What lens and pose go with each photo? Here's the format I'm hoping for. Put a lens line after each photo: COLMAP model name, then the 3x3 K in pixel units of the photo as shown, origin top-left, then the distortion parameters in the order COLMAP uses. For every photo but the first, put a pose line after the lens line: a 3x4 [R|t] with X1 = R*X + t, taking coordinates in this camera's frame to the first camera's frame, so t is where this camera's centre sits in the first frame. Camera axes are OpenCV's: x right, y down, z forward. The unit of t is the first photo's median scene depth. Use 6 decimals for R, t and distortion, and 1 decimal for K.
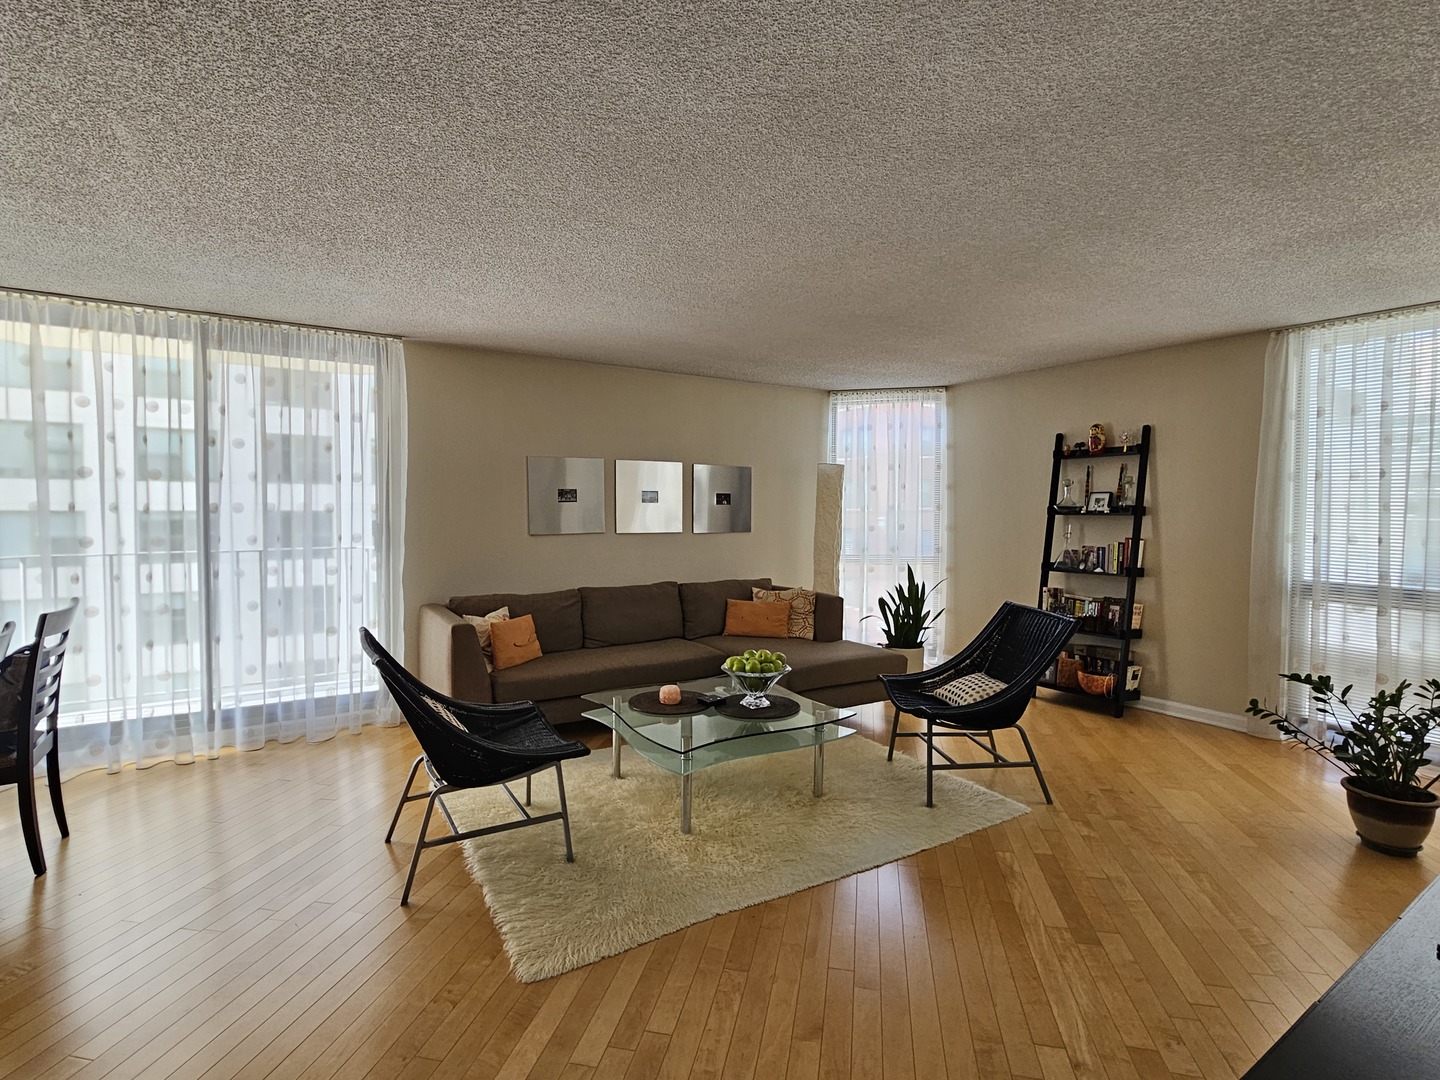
lens RADIAL K [[751.7, 0, 720.0], [0, 751.7, 540.0], [0, 0, 1]] dist [-0.001051, -0.000181]
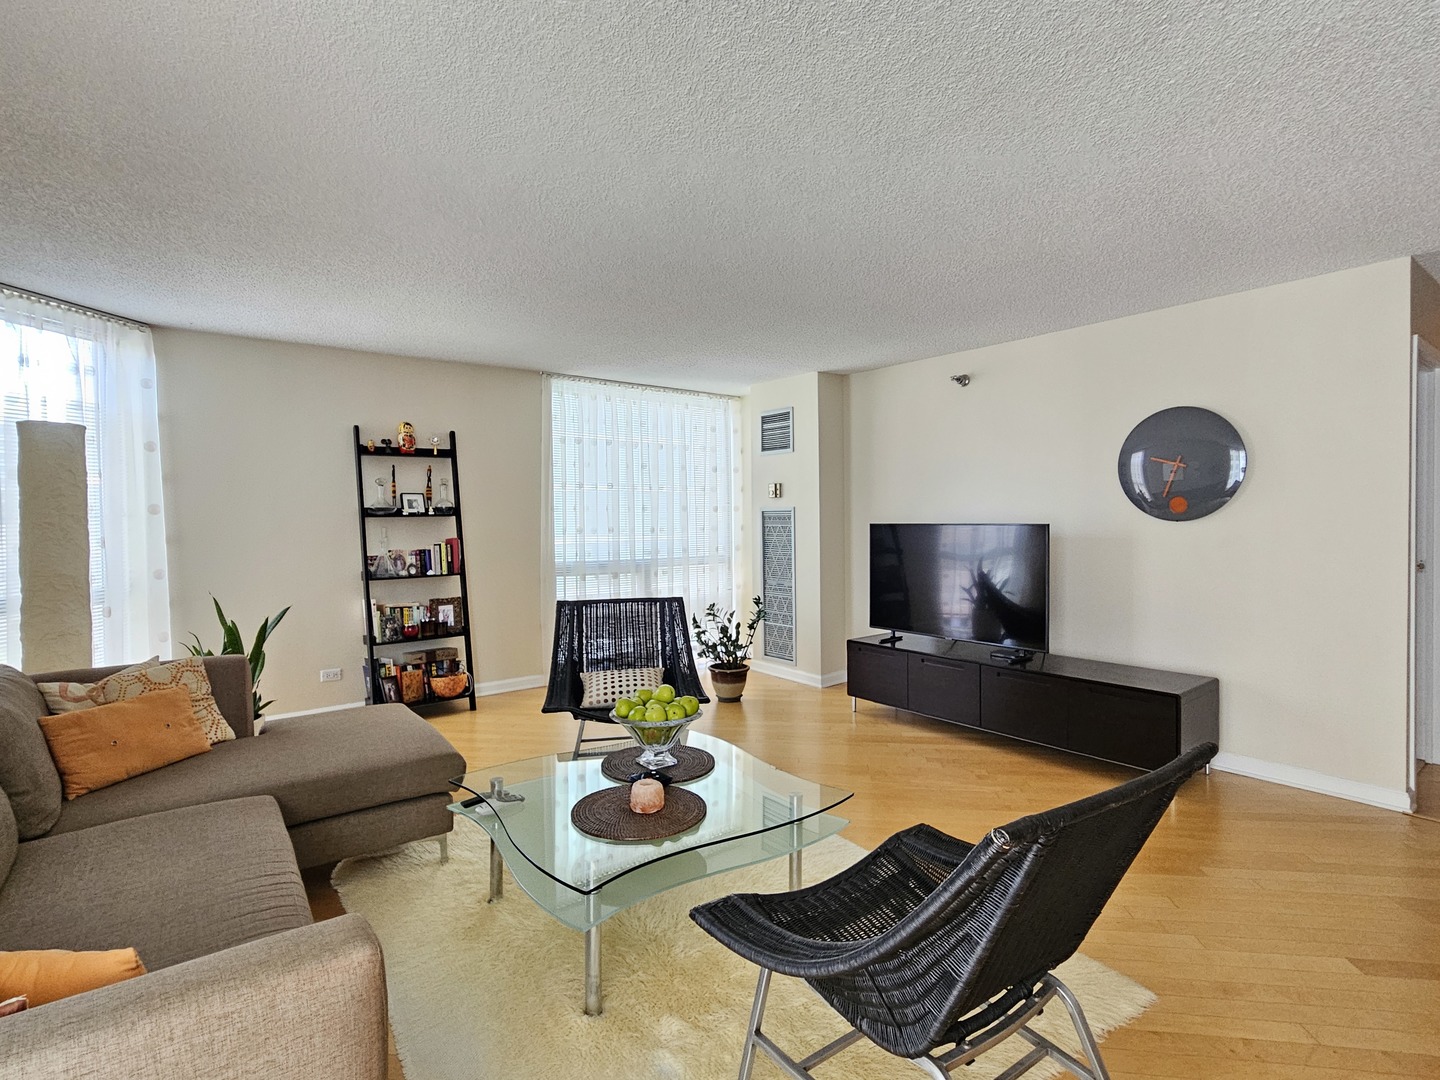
lens RADIAL K [[751.7, 0, 720.0], [0, 751.7, 540.0], [0, 0, 1]] dist [-0.001051, -0.000181]
pose [[-0.101810, -0.034855, 0.994193, -0.498311], [0.048537, 0.998022, 0.039960, -0.023036], [-0.993619, 0.052324, -0.099916, 0.706842]]
